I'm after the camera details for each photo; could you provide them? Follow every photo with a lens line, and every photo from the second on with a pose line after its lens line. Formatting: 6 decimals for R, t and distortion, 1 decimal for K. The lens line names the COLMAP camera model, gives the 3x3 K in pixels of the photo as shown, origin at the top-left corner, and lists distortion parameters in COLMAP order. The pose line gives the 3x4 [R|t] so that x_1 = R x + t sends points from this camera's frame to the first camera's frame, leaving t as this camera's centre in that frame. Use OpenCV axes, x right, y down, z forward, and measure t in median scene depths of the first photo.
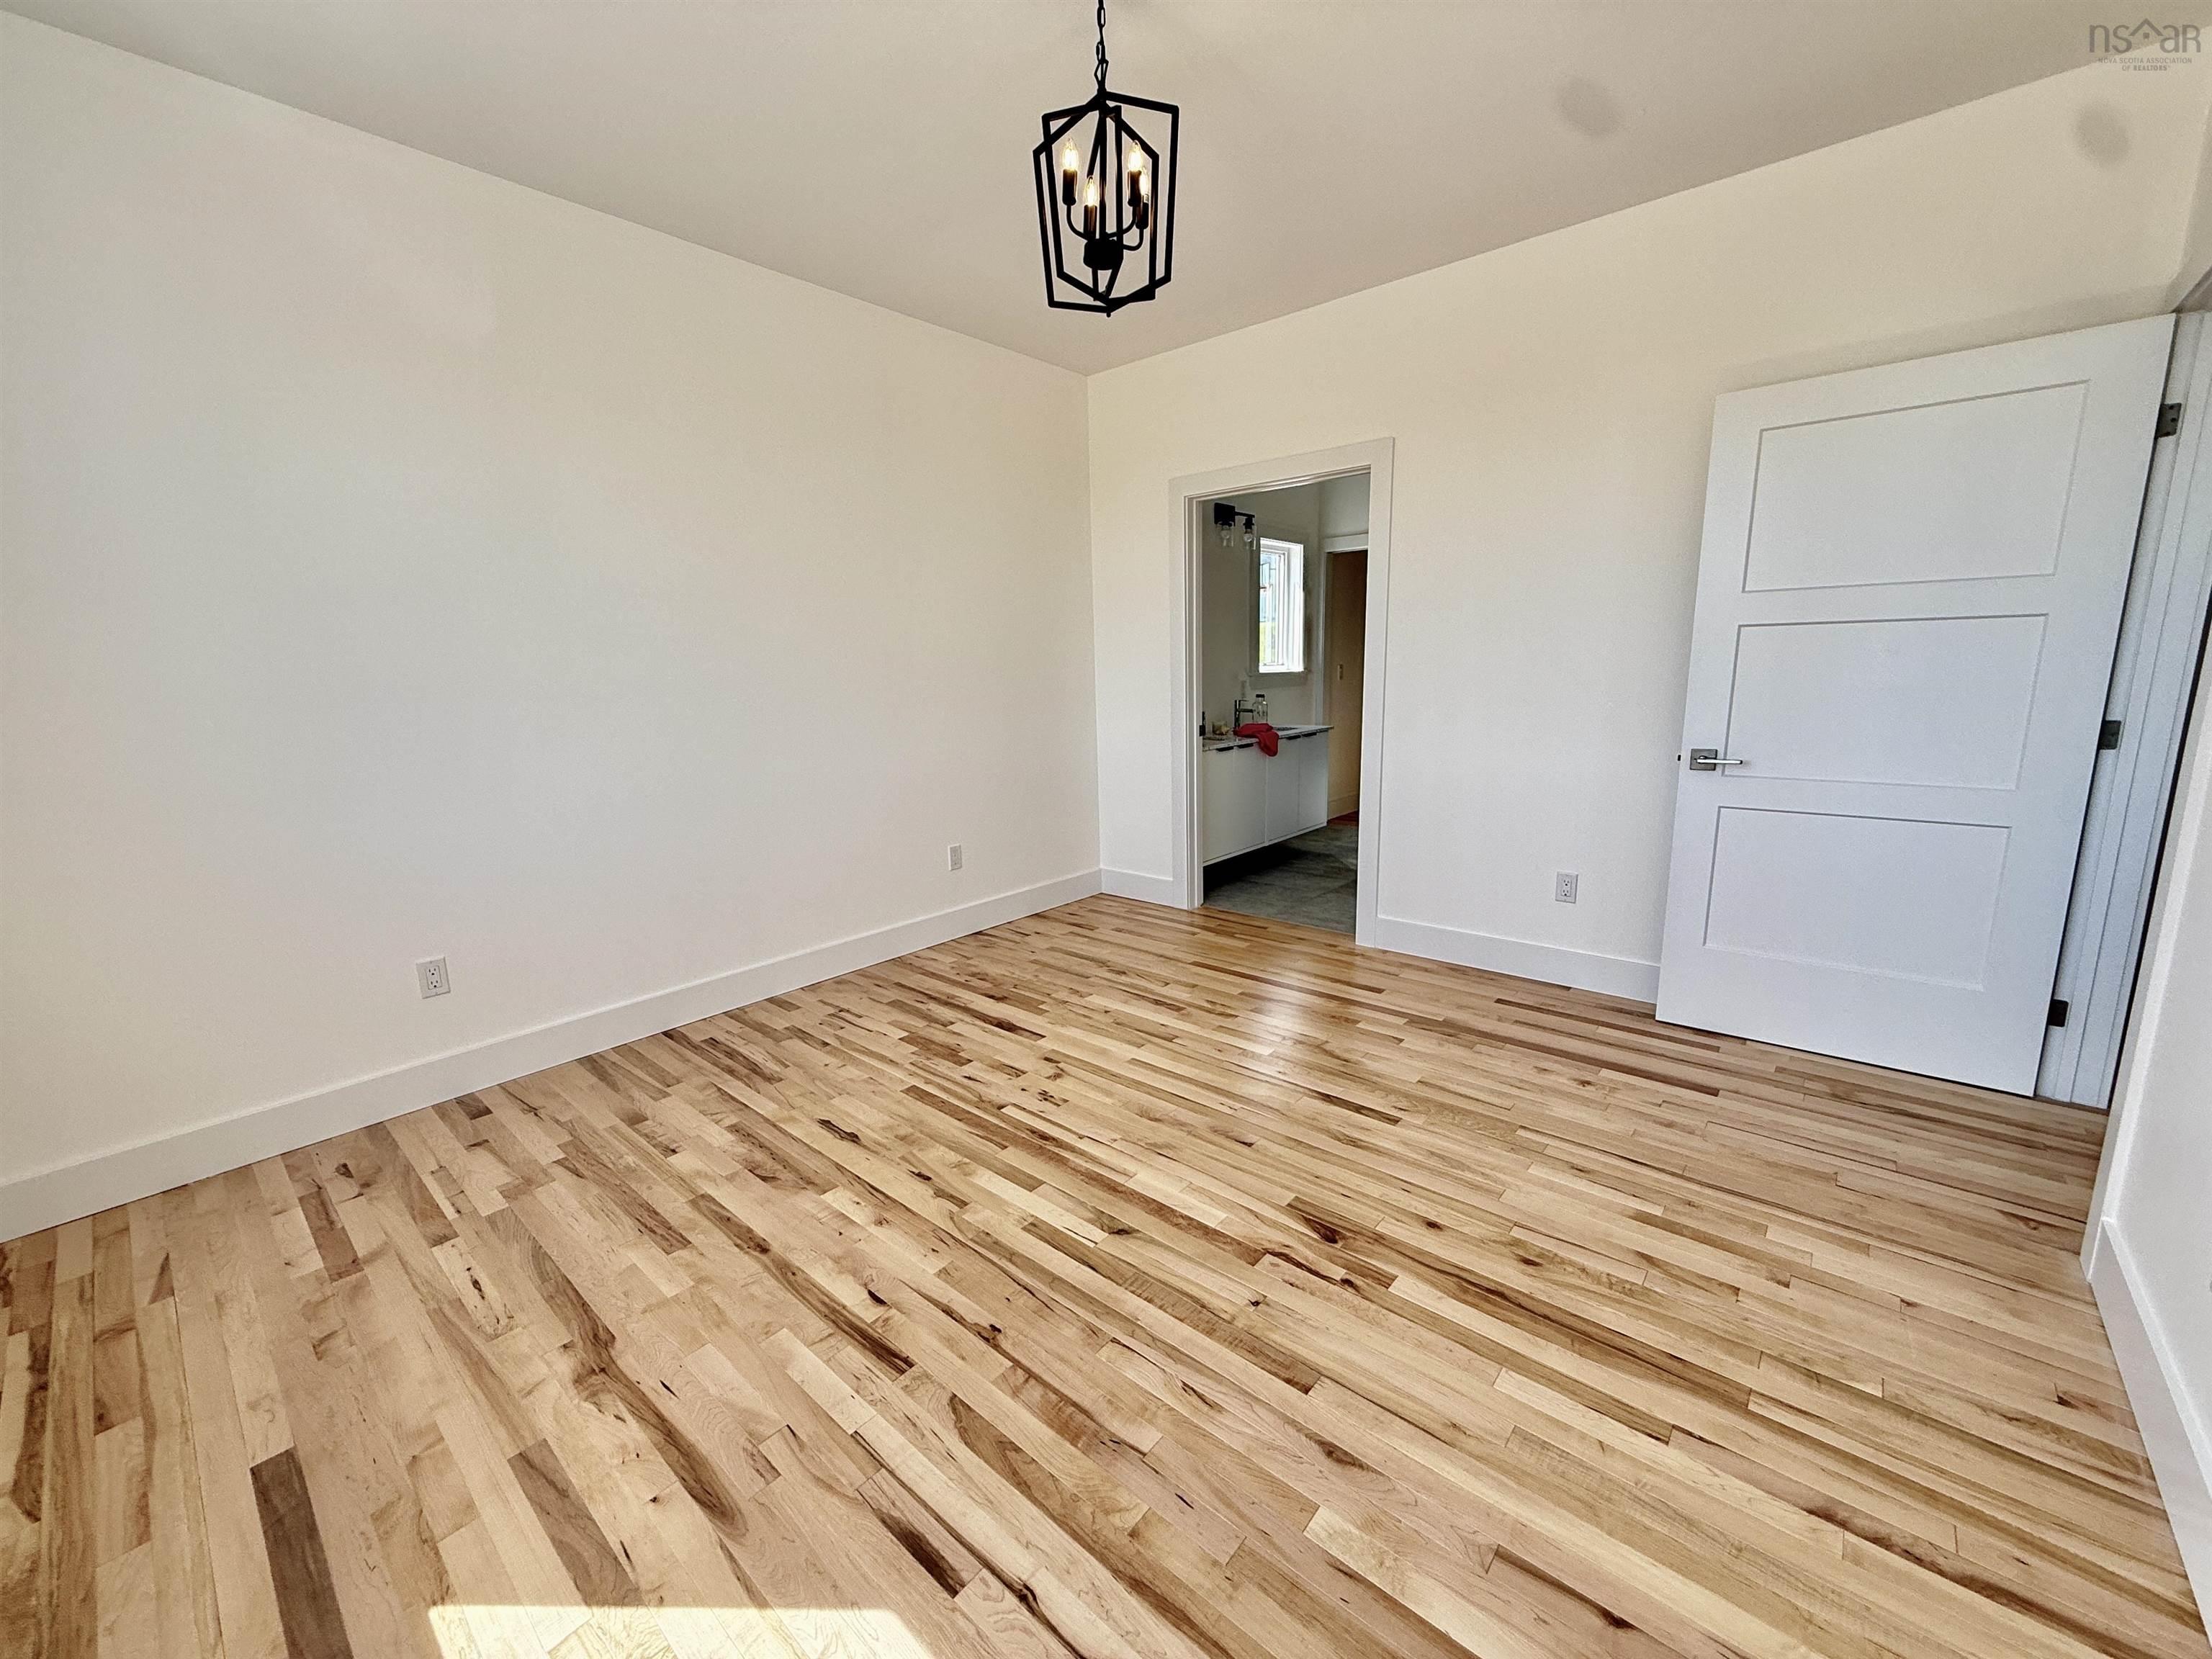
lens RADIAL K [[878.4, 0, 1102.4], [0, 878.4, 830.3], [0, 0, 1]] dist [0.001818, -0.000103]
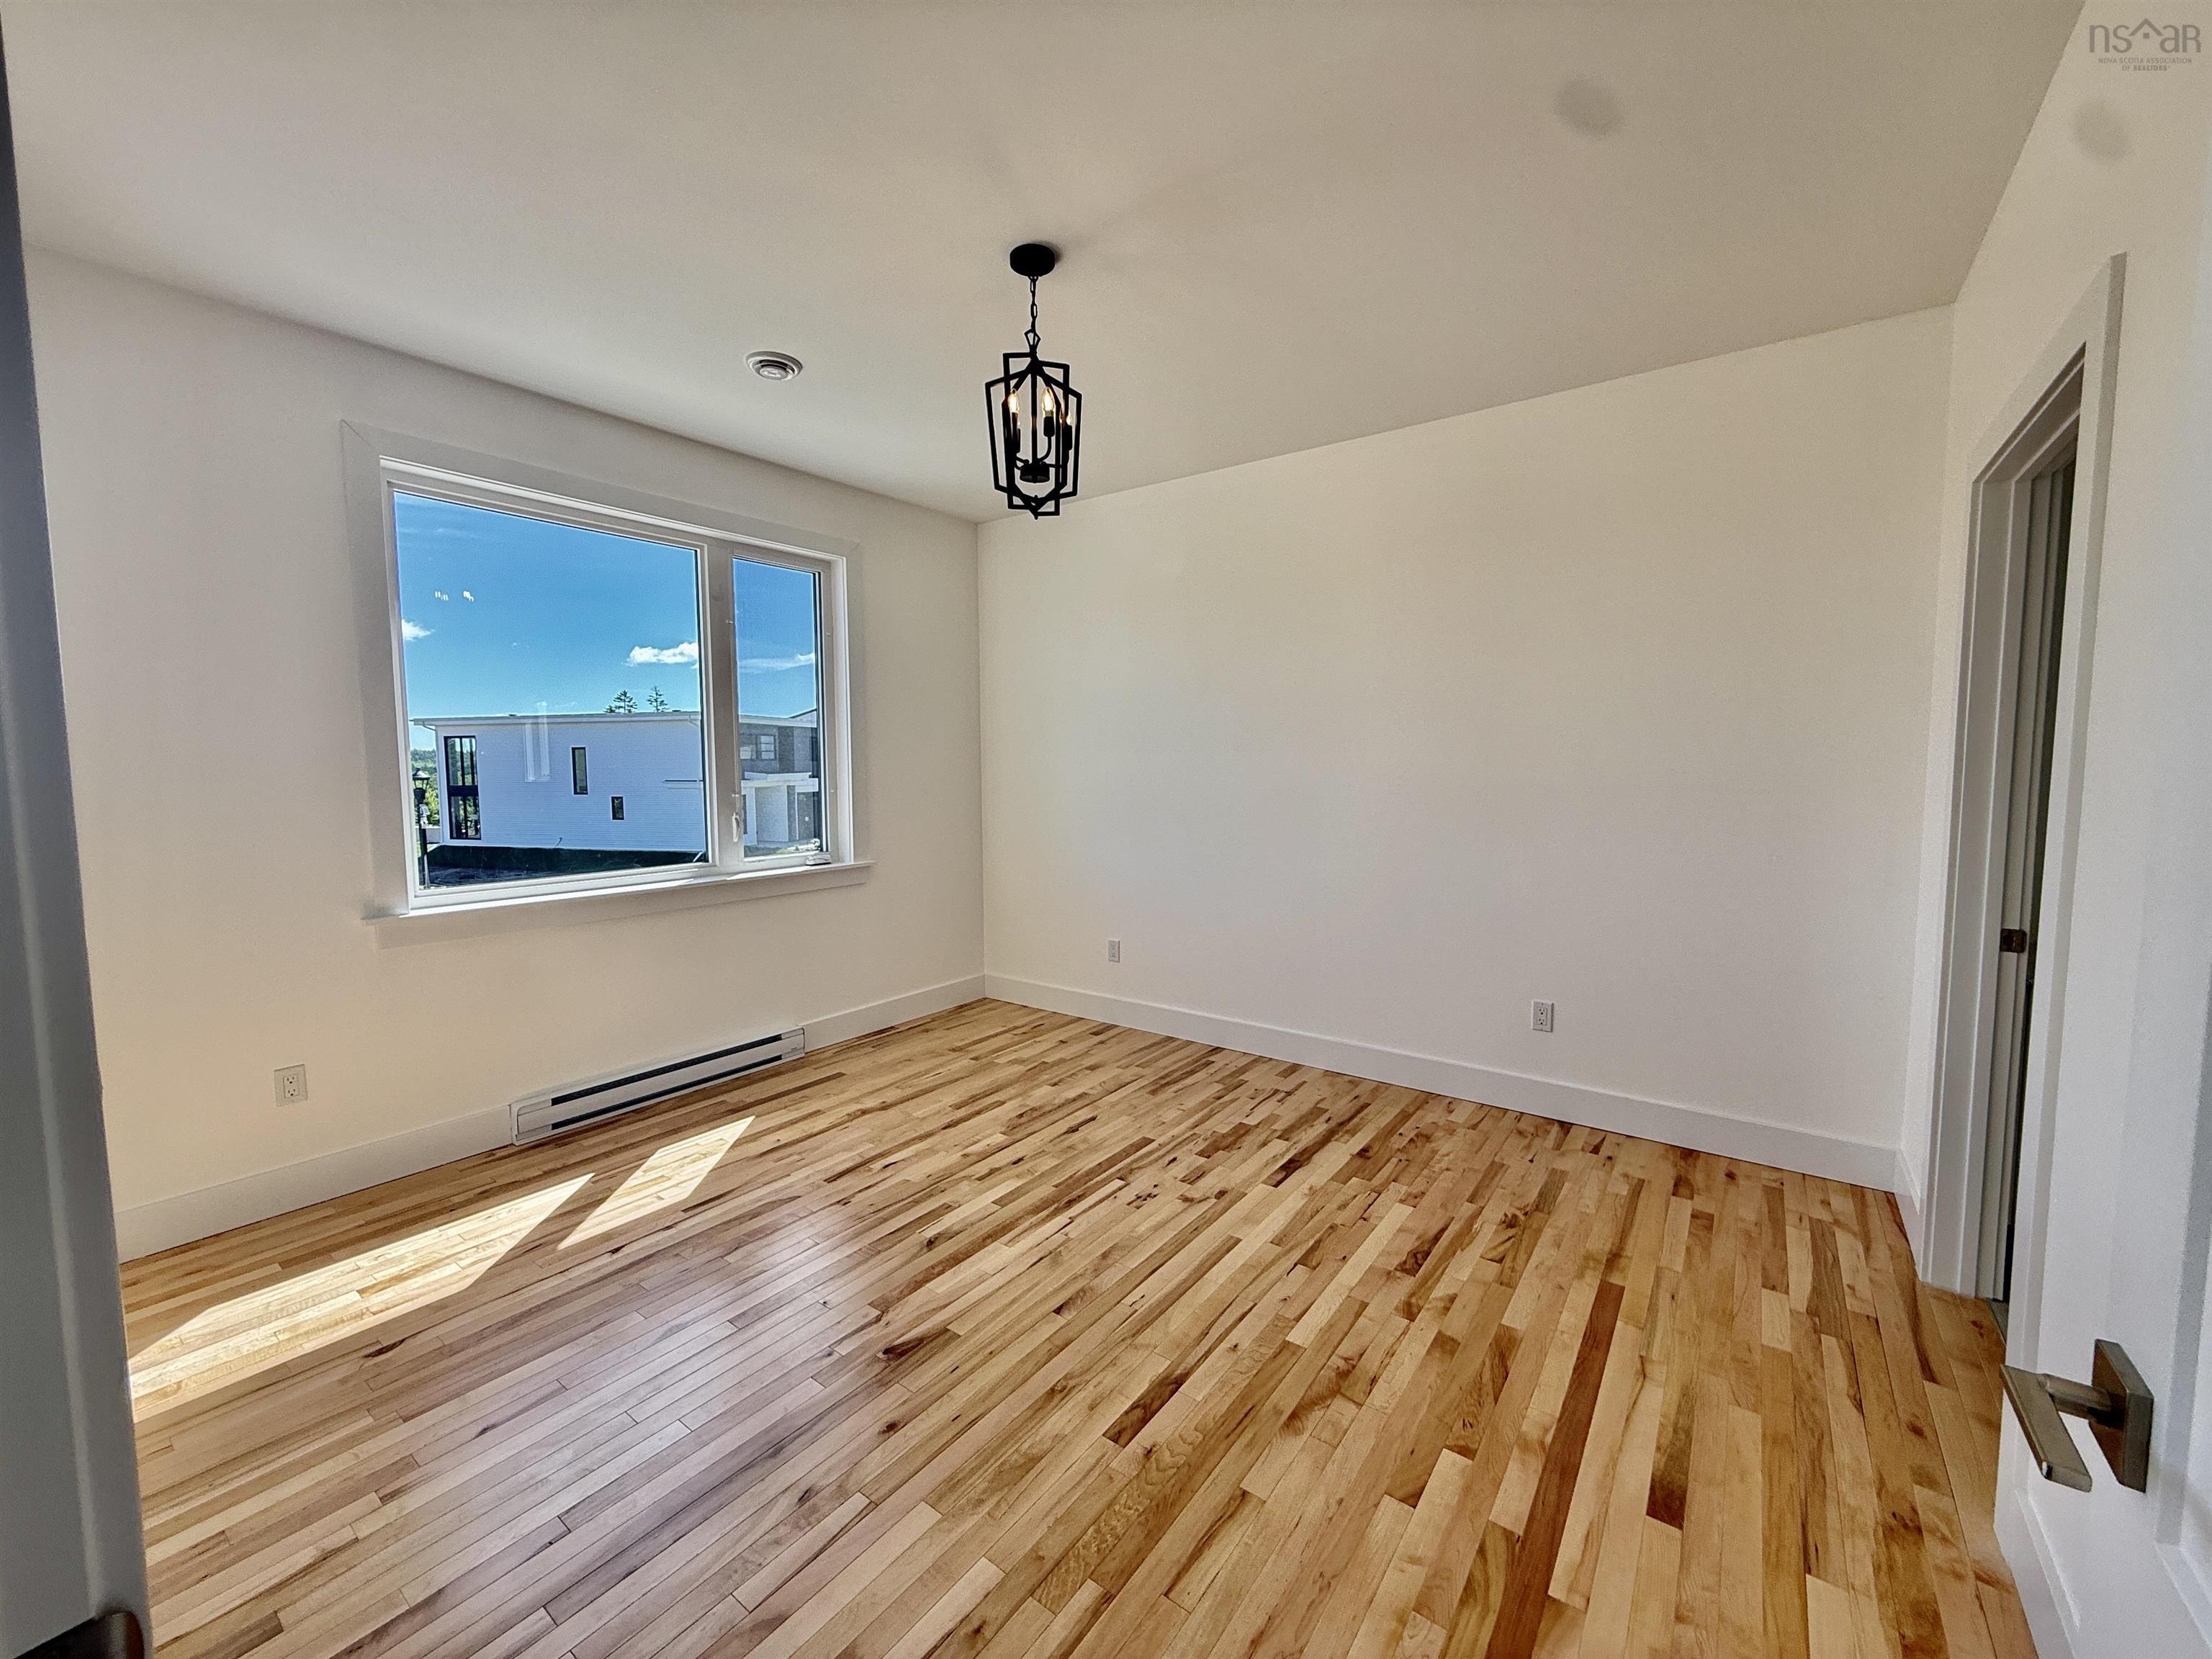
lens RADIAL K [[878.4, 0, 1094.5], [0, 878.4, 829.5], [0, 0, 1]] dist [0.001818, -0.000103]
pose [[0.073154, 0.099653, -0.992329, 0.990300], [-0.183358, 0.979379, 0.084835, -0.219863], [0.980320, 0.175746, 0.089918, 0.816436]]
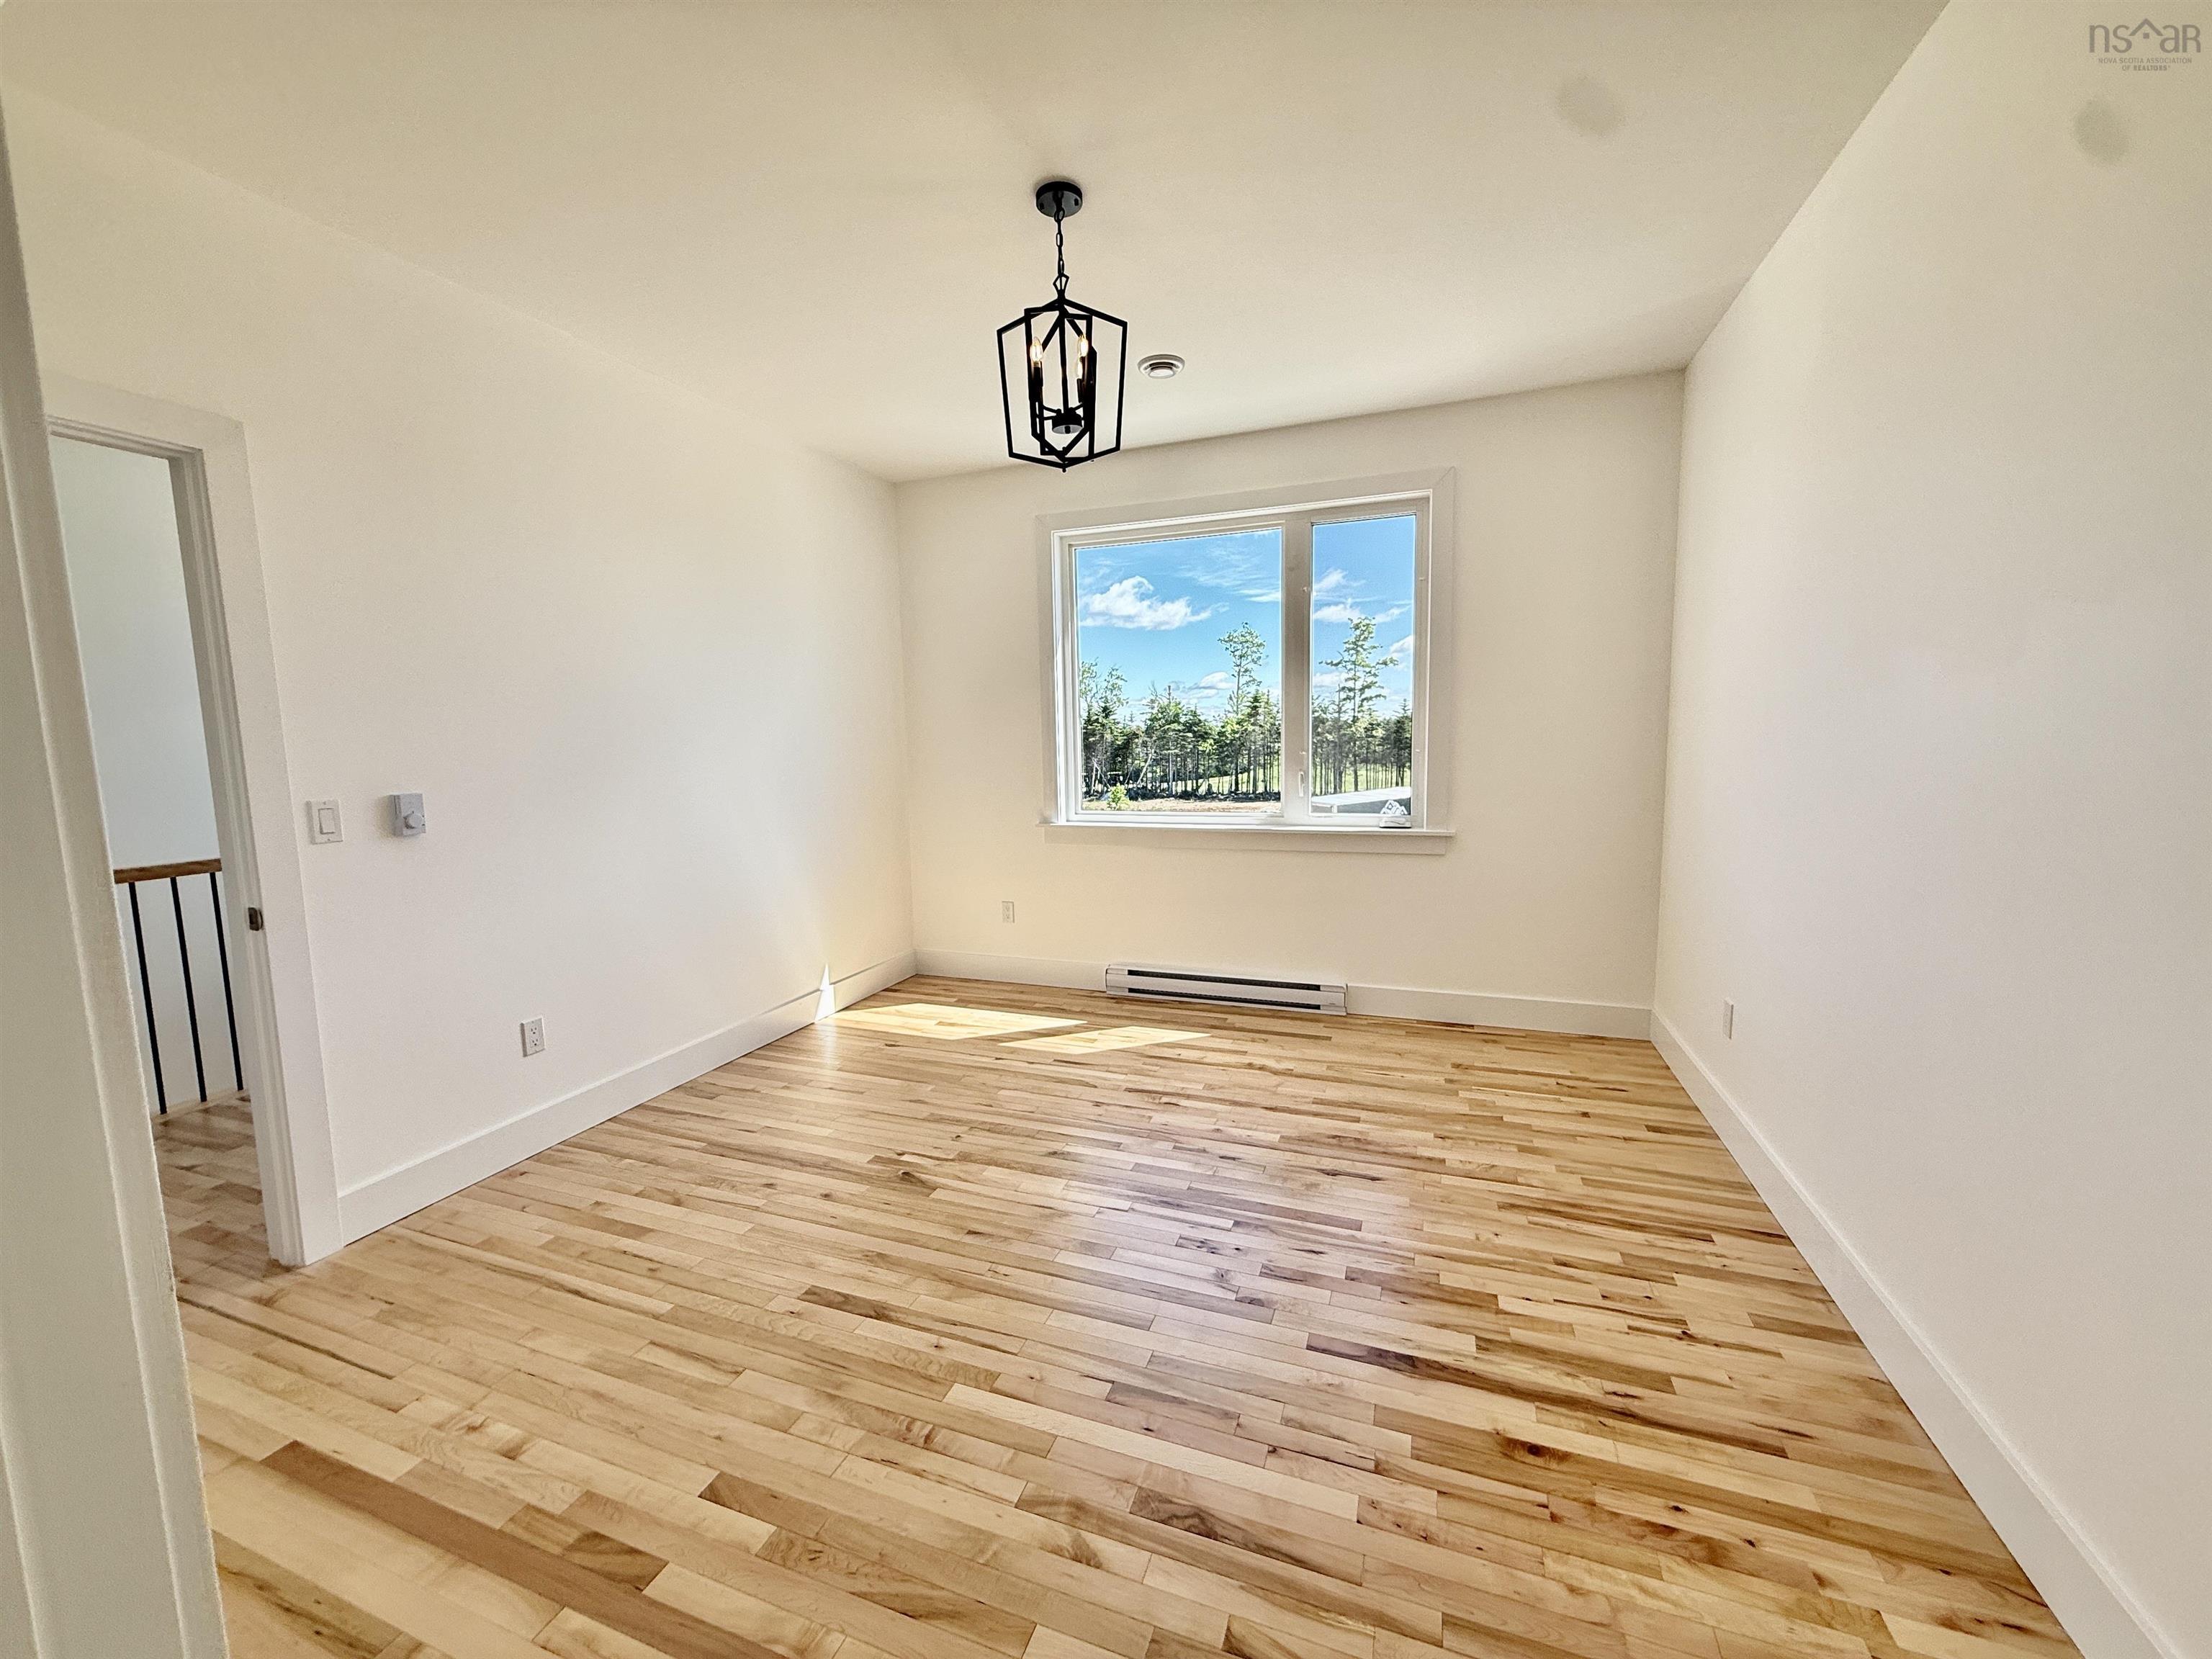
lens RADIAL K [[878.4, 0, 1100.5], [0, 878.4, 830.3], [0, 0, 1]] dist [0.001818, -0.000103]
pose [[-0.935997, 0.080796, -0.342610, 0.318509], [-0.023413, 0.956857, 0.289615, -0.364861], [0.351229, 0.279100, -0.893723, 1.730063]]
